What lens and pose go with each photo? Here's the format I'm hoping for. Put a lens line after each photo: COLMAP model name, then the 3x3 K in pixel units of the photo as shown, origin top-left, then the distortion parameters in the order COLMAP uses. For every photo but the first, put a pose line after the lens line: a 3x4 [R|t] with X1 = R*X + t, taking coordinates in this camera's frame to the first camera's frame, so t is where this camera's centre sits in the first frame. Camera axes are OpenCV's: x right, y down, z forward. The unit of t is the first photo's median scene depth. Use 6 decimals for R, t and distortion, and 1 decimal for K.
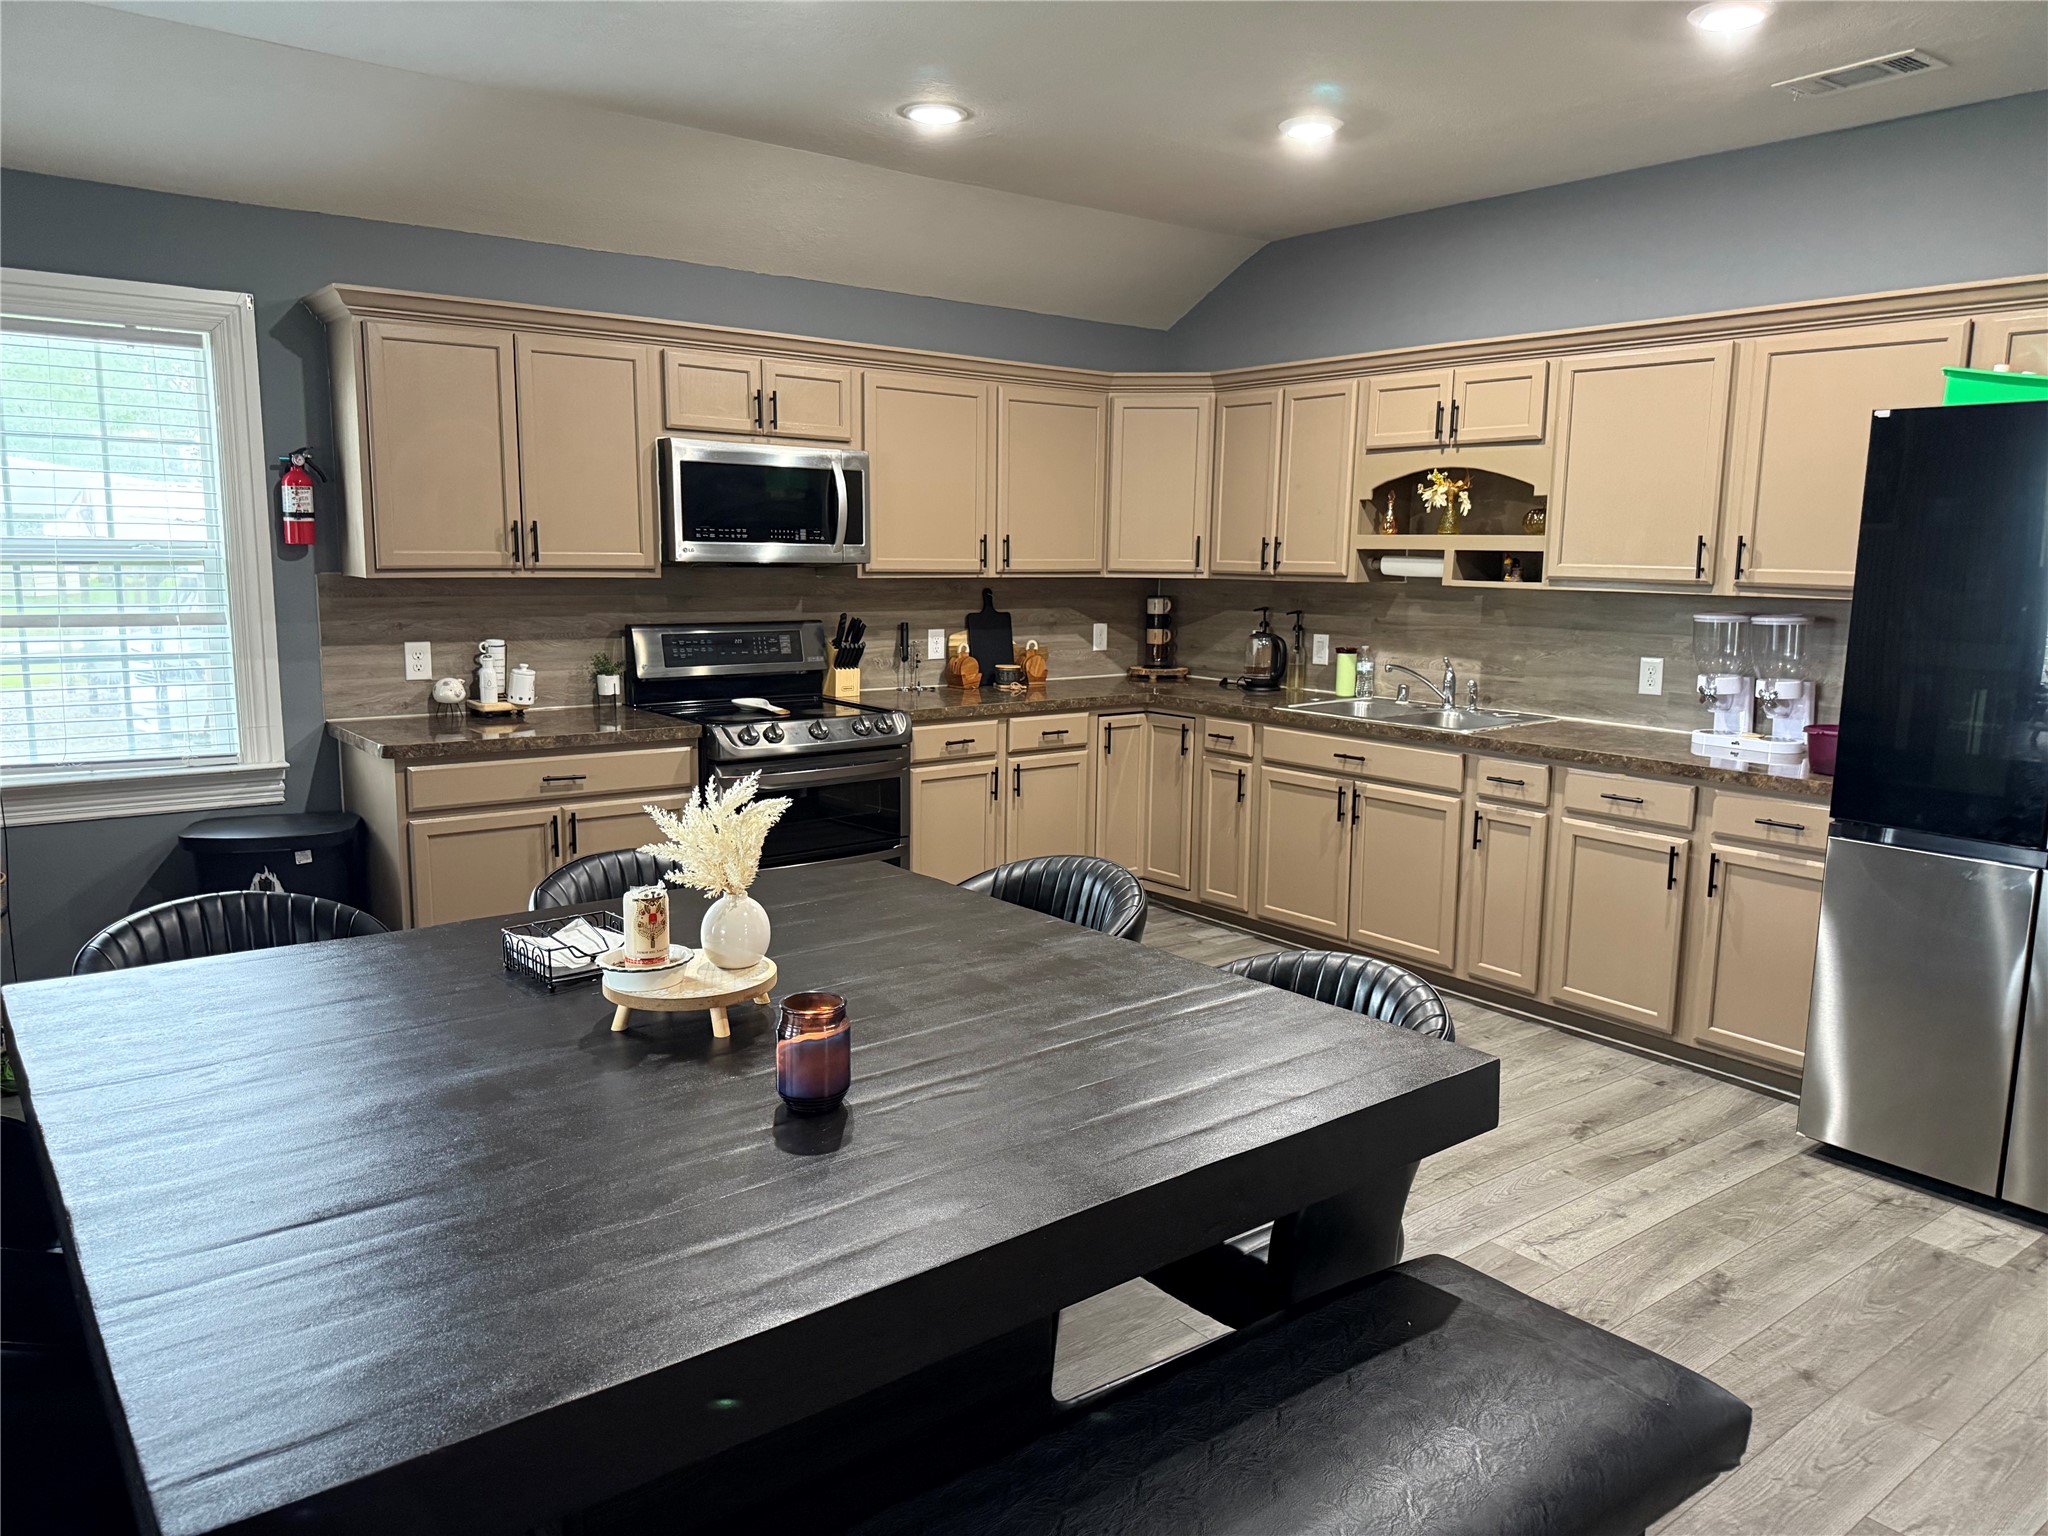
lens RADIAL K [[1425.7, 0, 1024.0], [0, 1425.7, 768.0], [0, 0, 1]] dist [0.153128, -0.295049]
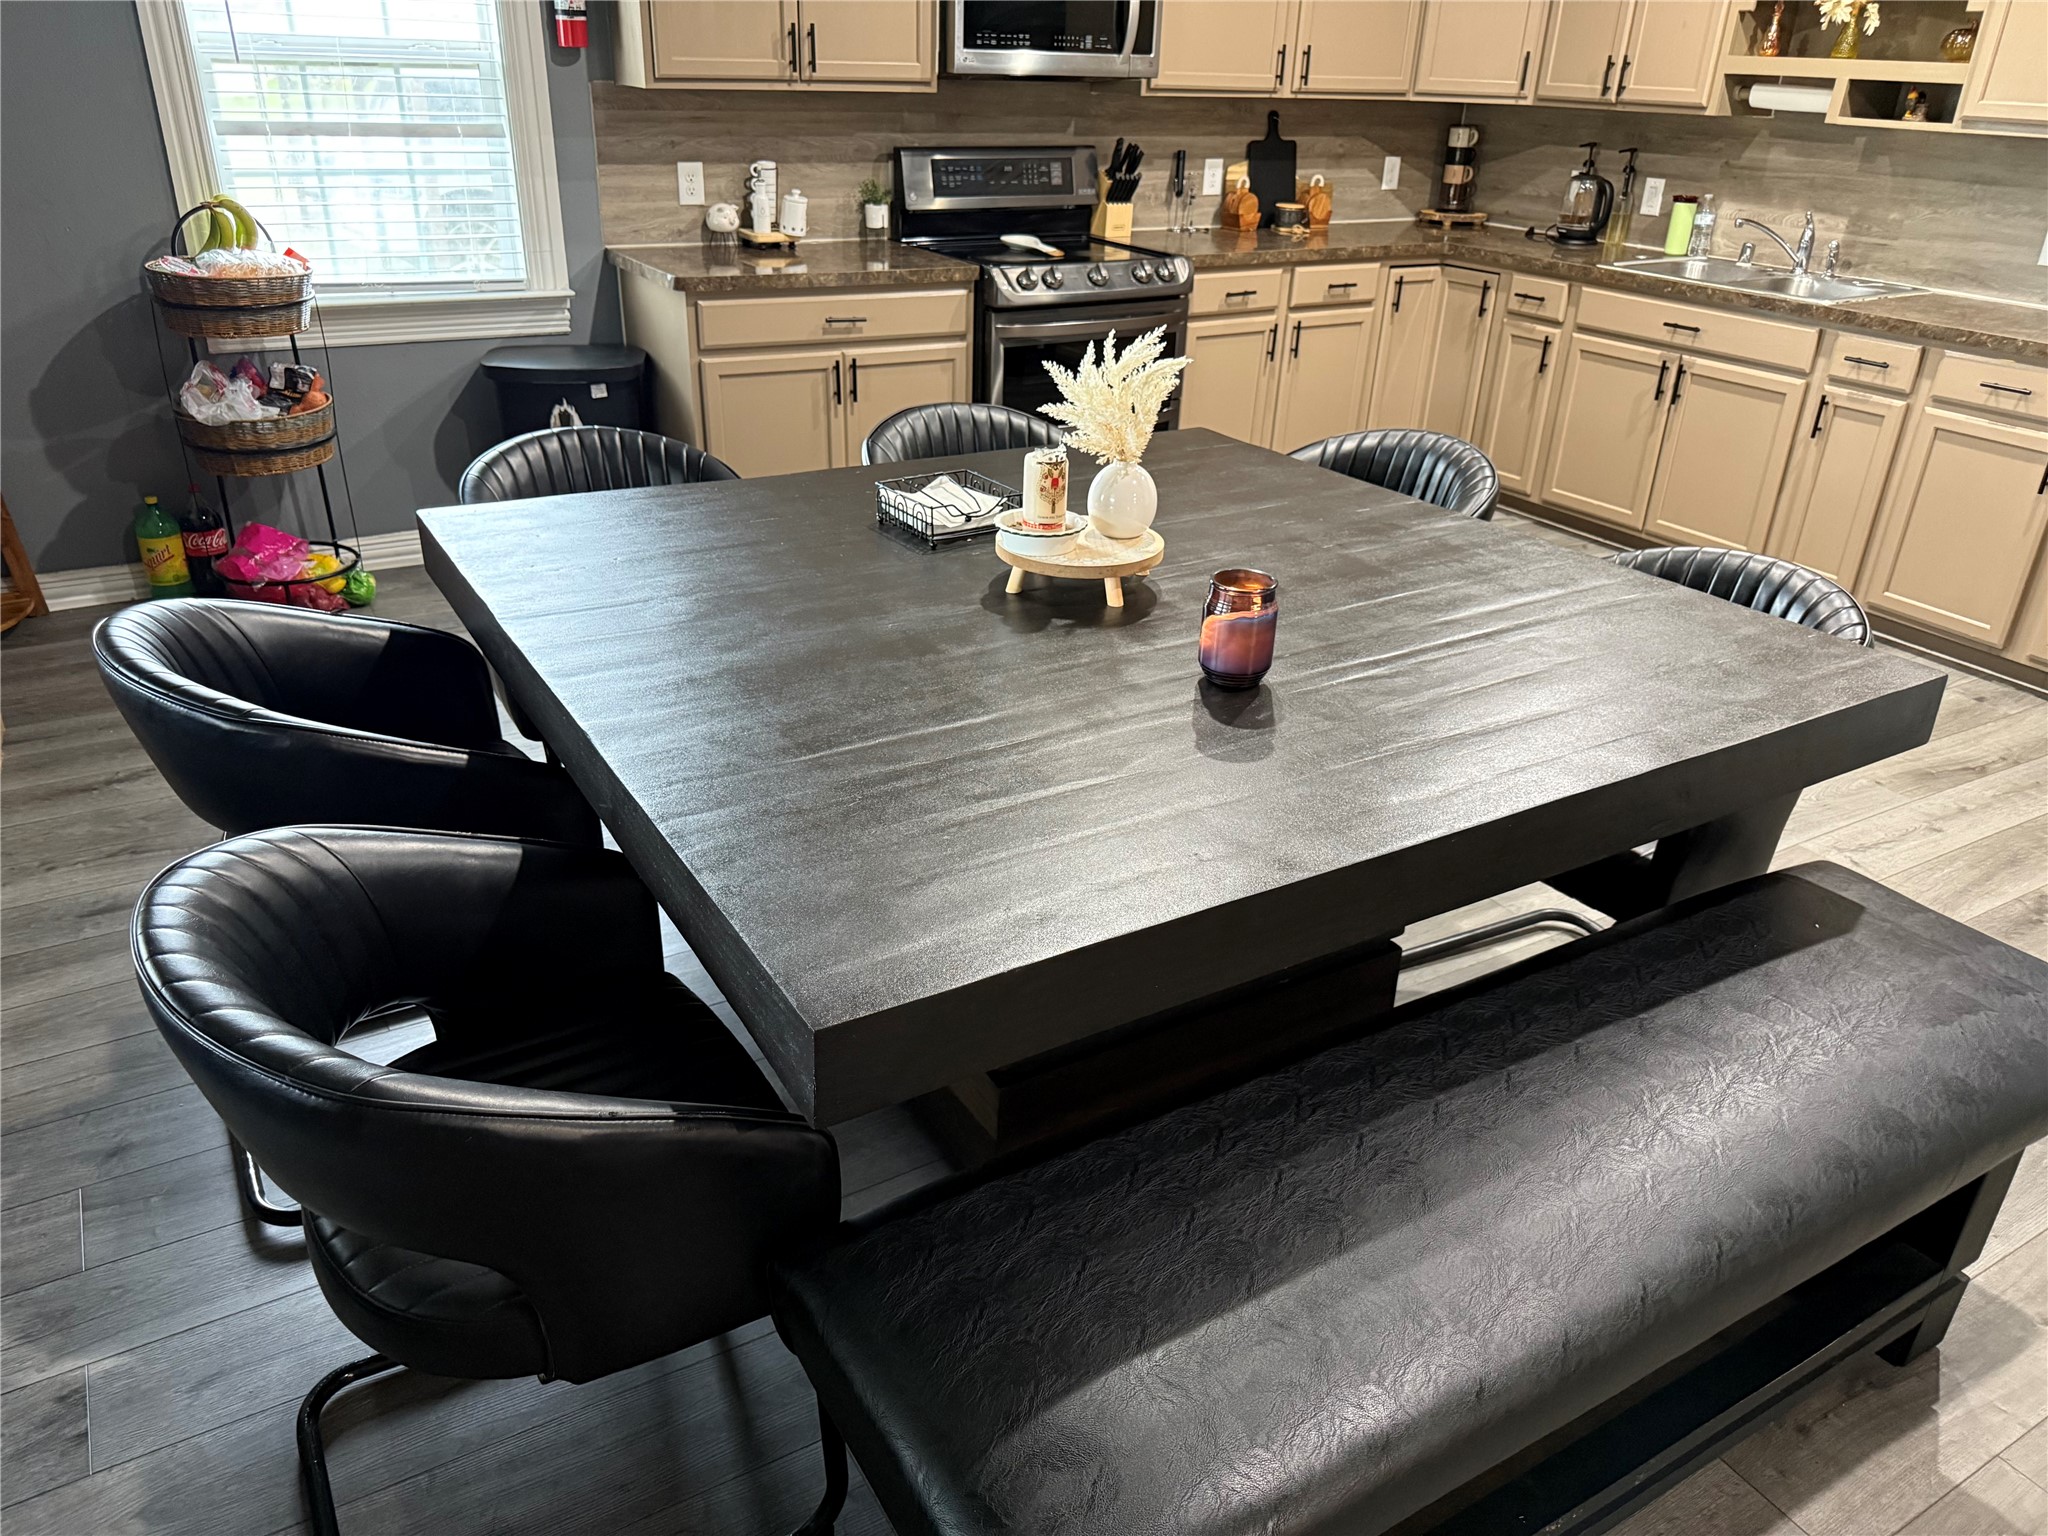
lens RADIAL K [[1463.7, 0, 1024.0], [0, 1463.7, 768.0], [0, 0, 1]] dist [0.014885, -0.013920]
pose [[0.991918, 0.071823, -0.104596, -0.070101], [-0.037637, 0.953813, 0.298036, -0.002983], [0.121171, -0.291690, 0.948807, -0.002639]]
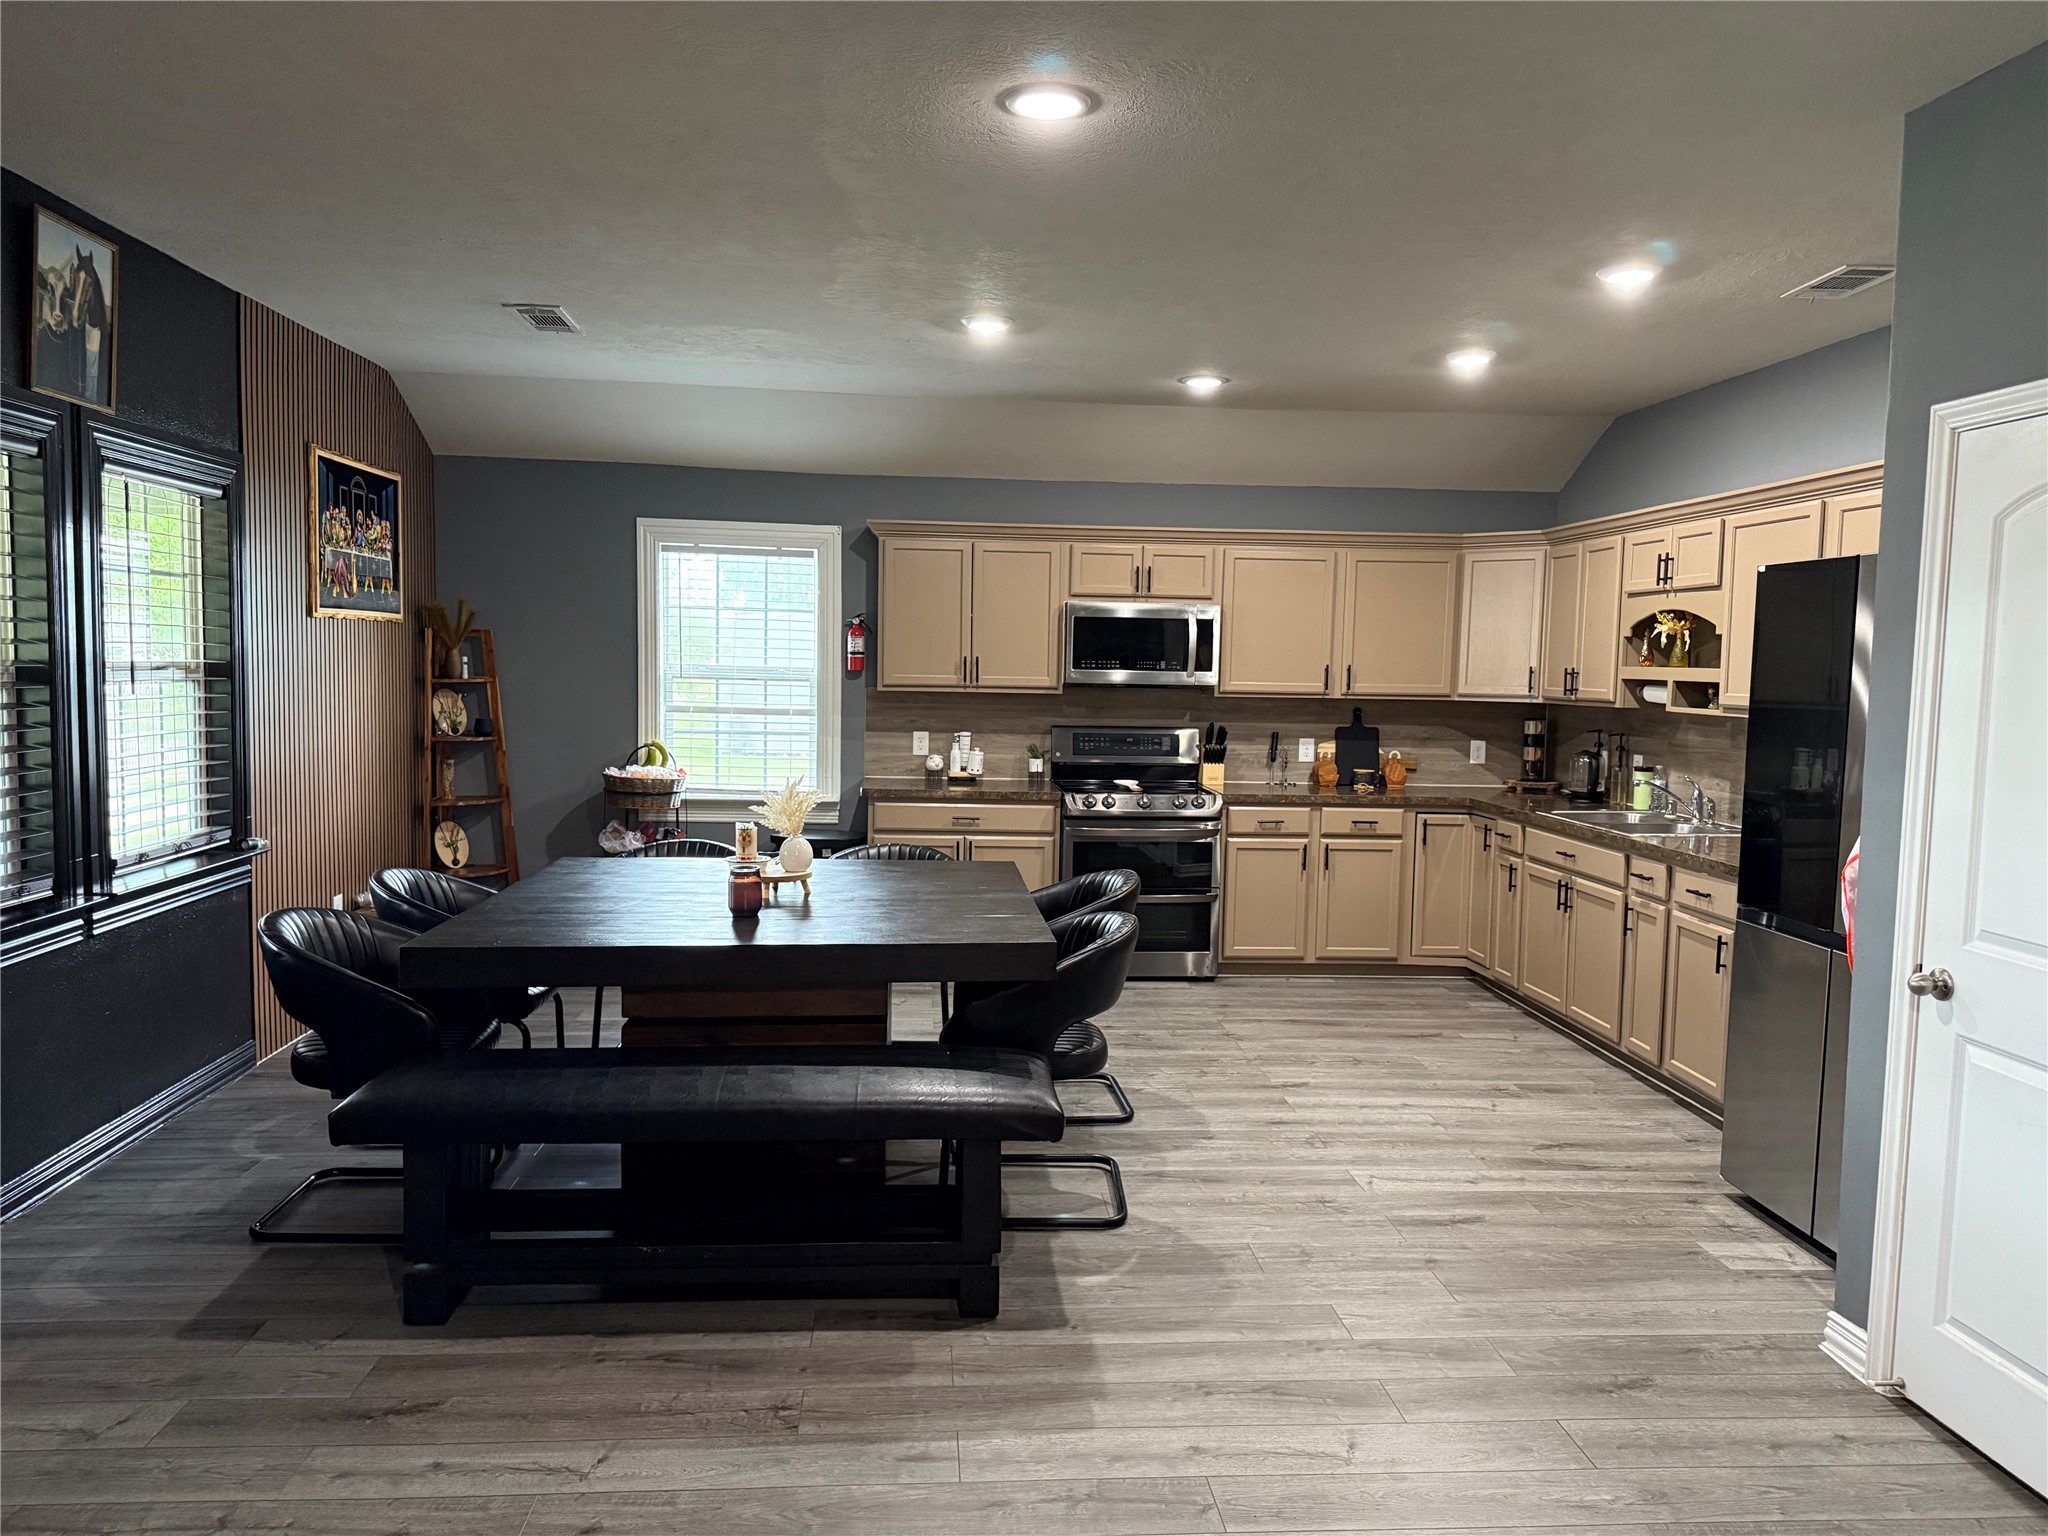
lens RADIAL K [[1425.7, 0, 1024.0], [0, 1425.7, 768.0], [0, 0, 1]] dist [0.153128, -0.295049]
pose [[0.831568, 0.044240, -0.553659, 0.542689], [-0.094771, 0.993506, -0.062956, 0.040857], [0.547279, 0.104822, 0.830360, -0.238383]]
